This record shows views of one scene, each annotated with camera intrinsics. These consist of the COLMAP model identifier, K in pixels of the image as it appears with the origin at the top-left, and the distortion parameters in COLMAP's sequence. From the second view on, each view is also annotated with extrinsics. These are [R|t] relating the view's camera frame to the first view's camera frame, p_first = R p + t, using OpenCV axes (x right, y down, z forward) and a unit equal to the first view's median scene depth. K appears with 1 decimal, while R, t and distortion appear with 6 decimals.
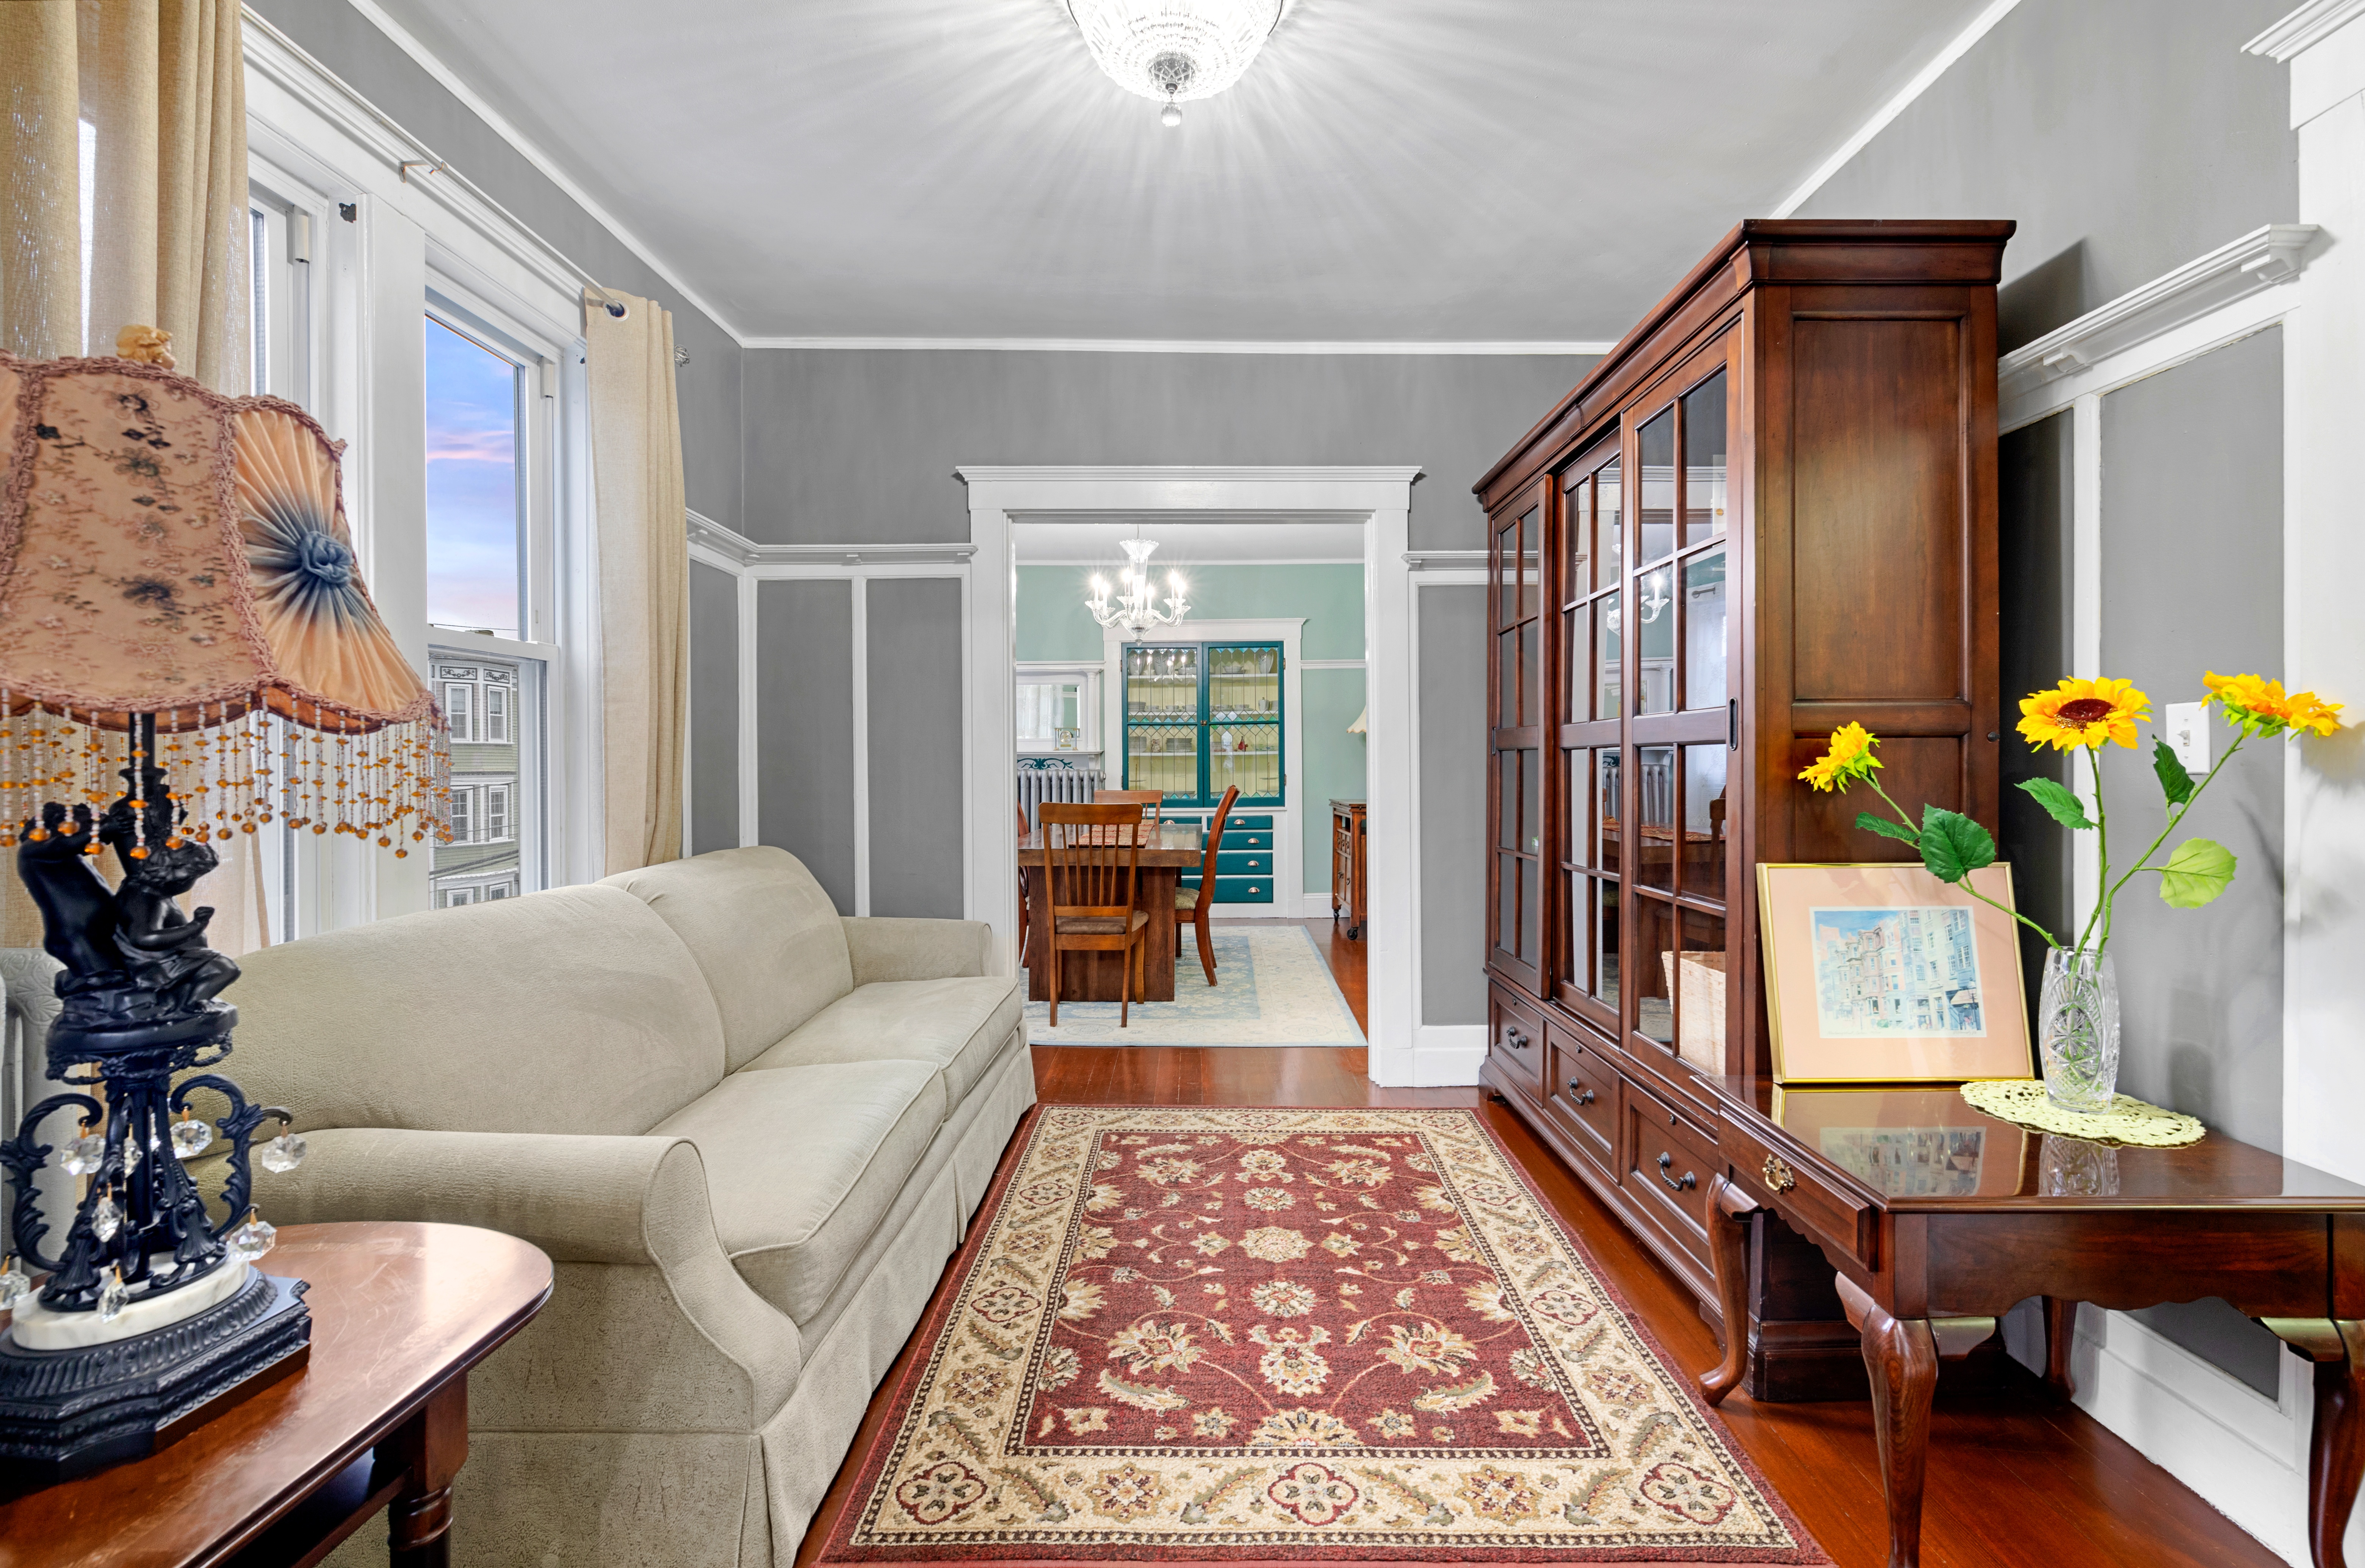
lens RADIAL K [[1072.8, 0, 1185.4], [0, 1072.8, 772.3], [0, 0, 1]] dist [0.002151, -0.000251]
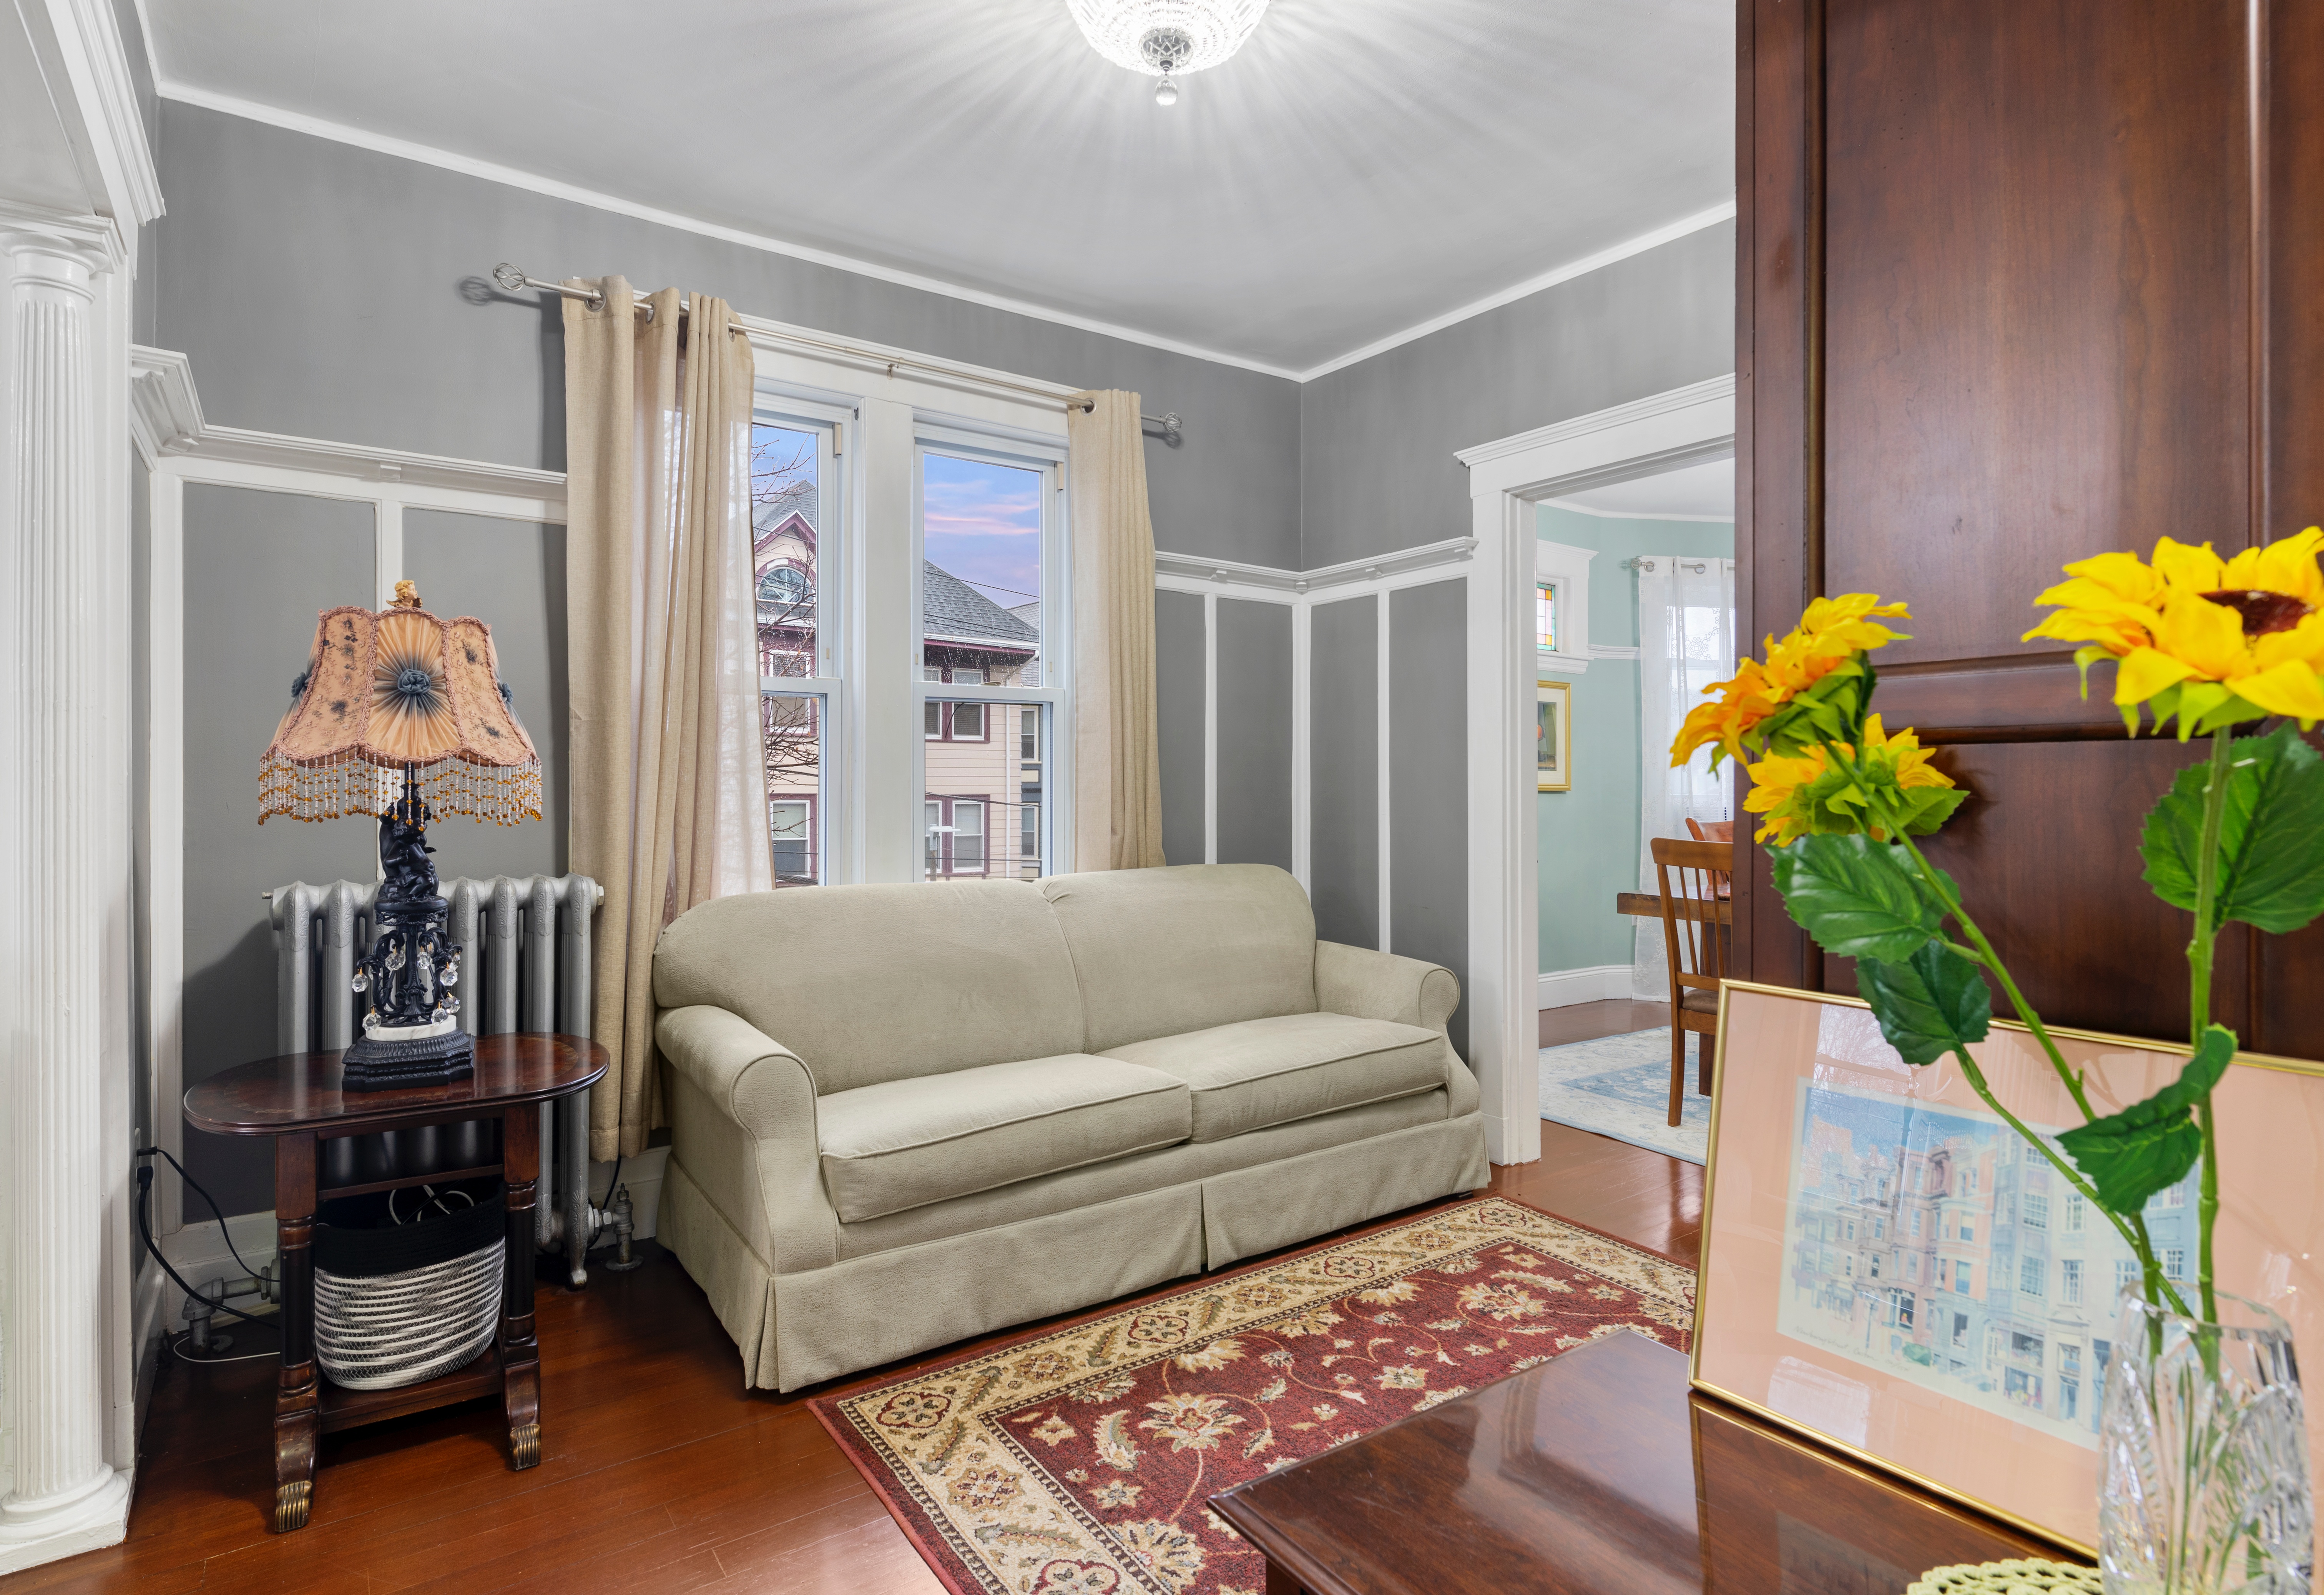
lens RADIAL K [[1231.0, 0, 1154.6], [0, 1231.0, 791.5], [0, 0, 1]] dist [0.002227, 0.000072]
pose [[0.549108, 0.010021, -0.835691, 0.661287], [-0.013419, 0.999905, 0.003173, -0.005868], [0.835644, 0.009472, 0.549190, 0.307444]]
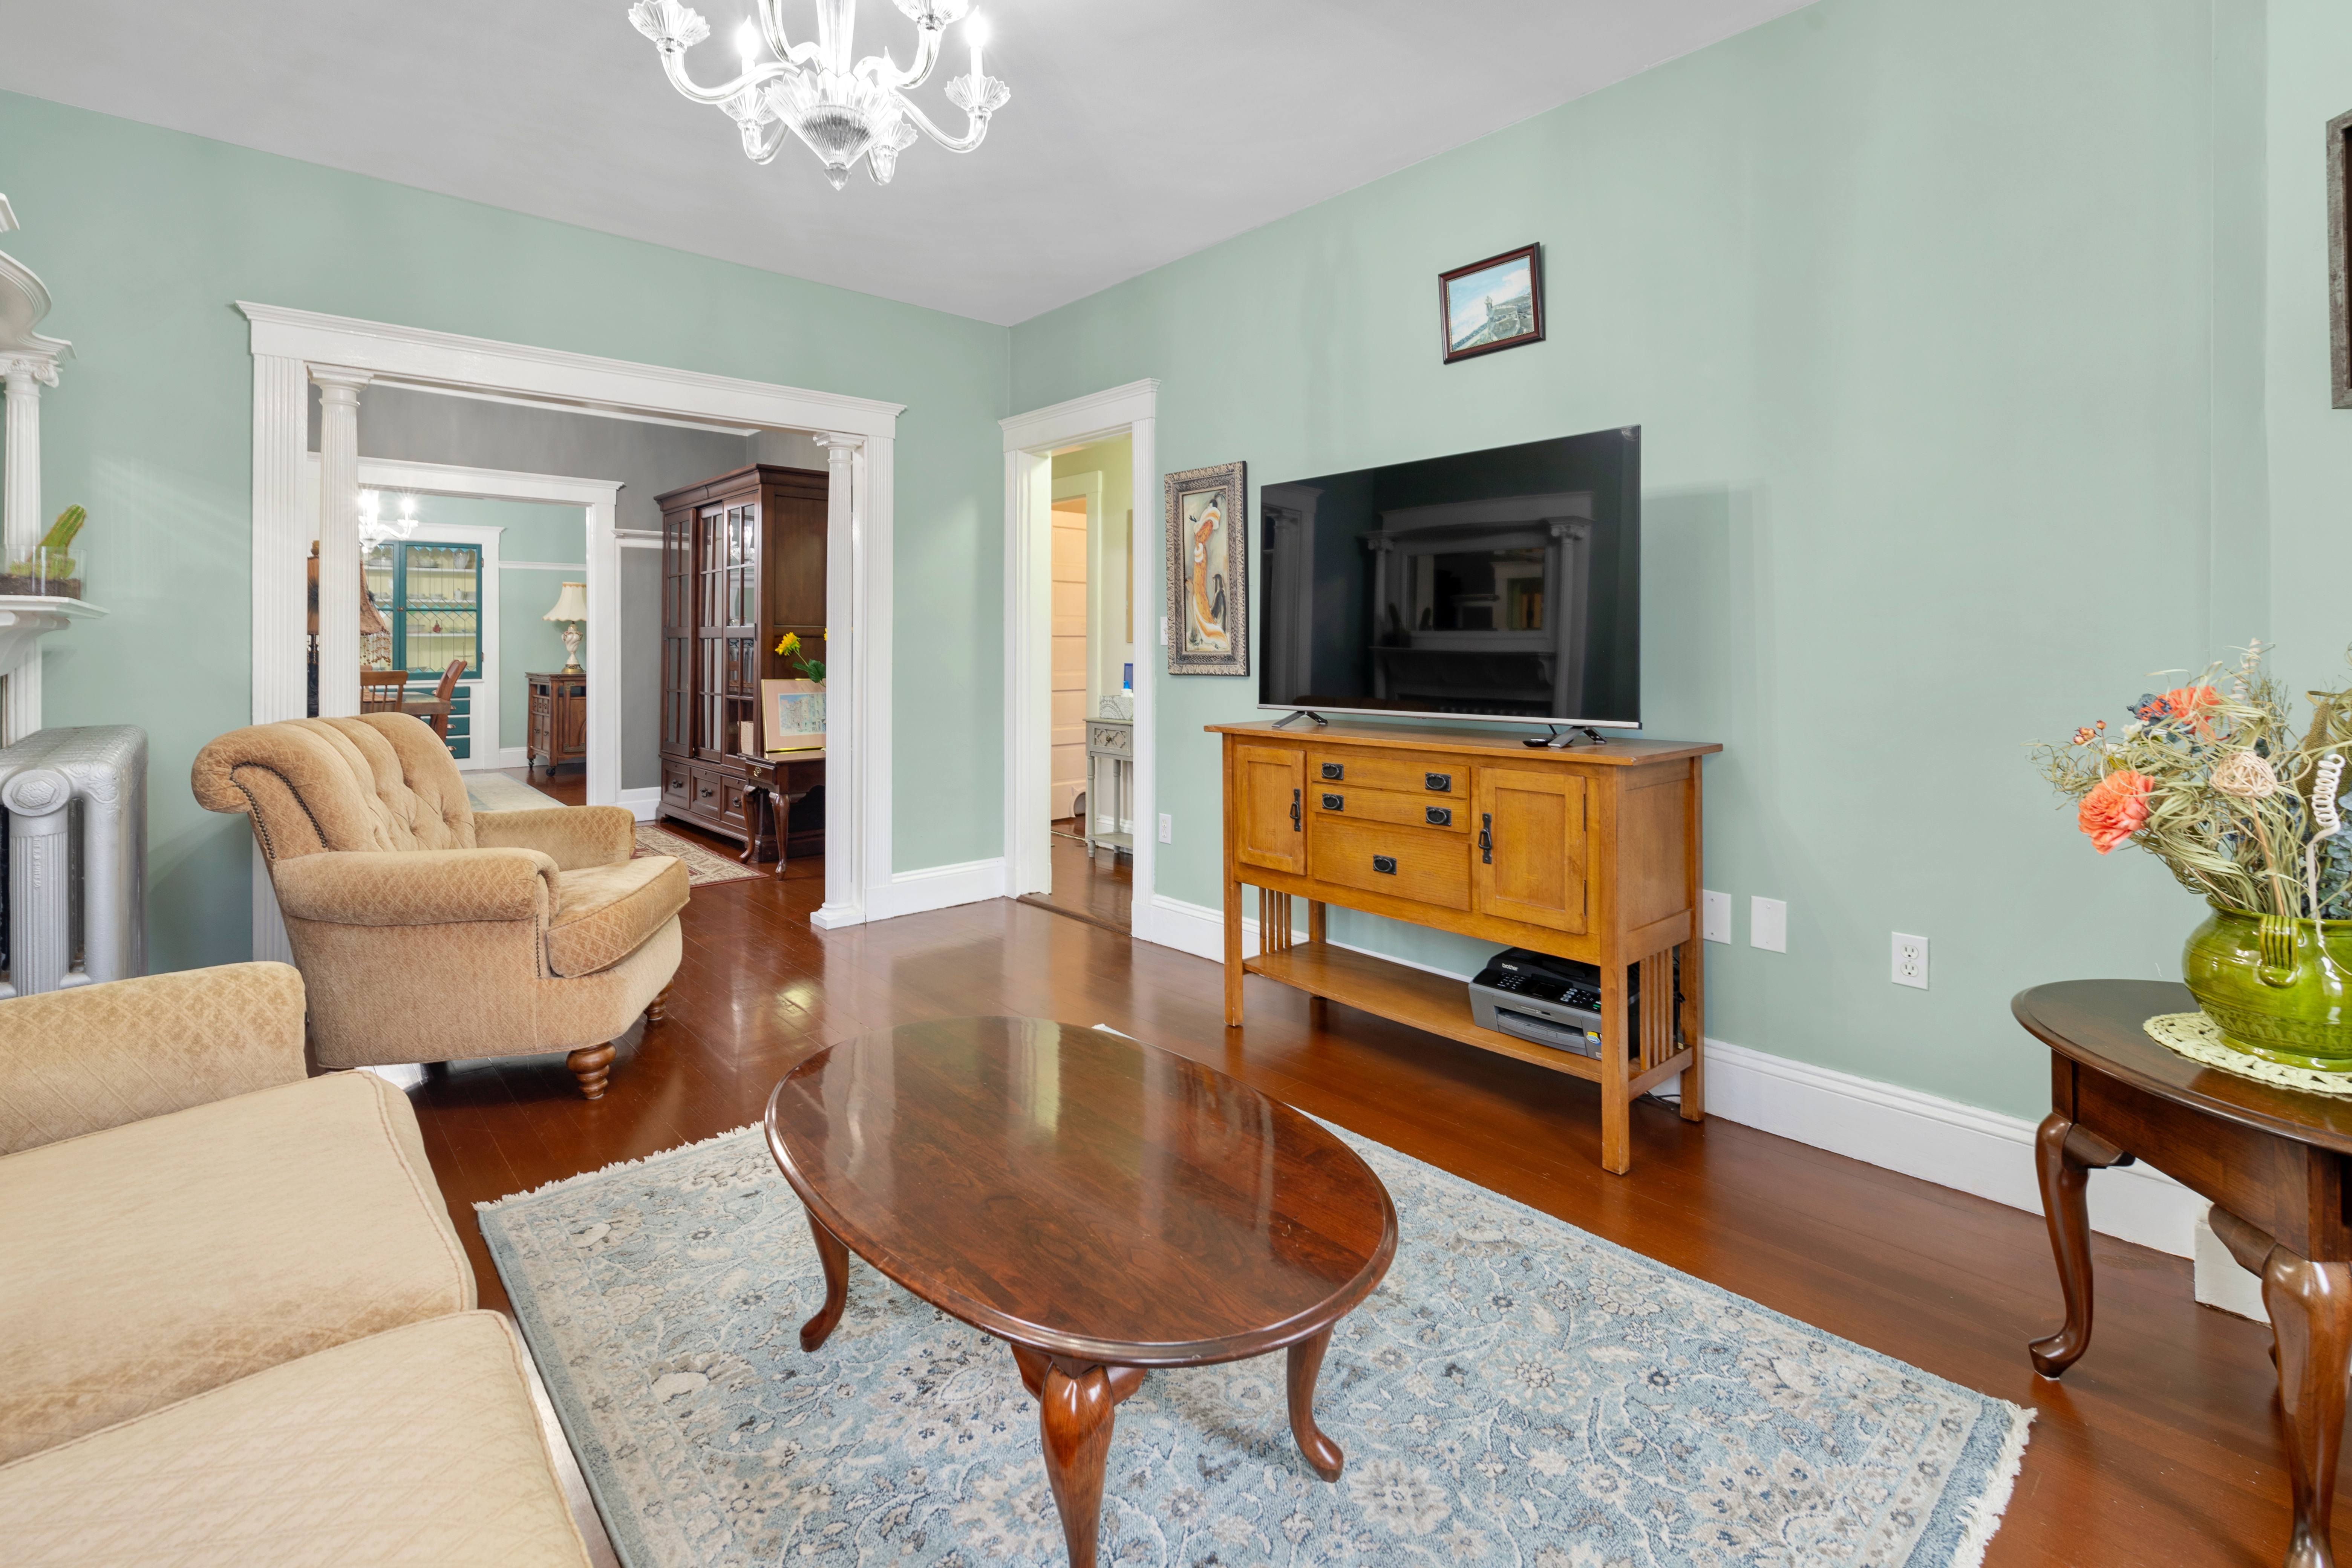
lens RADIAL K [[1067.1, 0, 1184.4], [0, 1067.1, 648.4], [0, 0, 1]] dist [0.002151, -0.000251]
pose [[0.742396, 0.007769, 0.669916, -0.428858], [-0.003052, 0.999962, -0.008213, 0.015182], [-0.669954, 0.004053, 0.742391, -1.474132]]
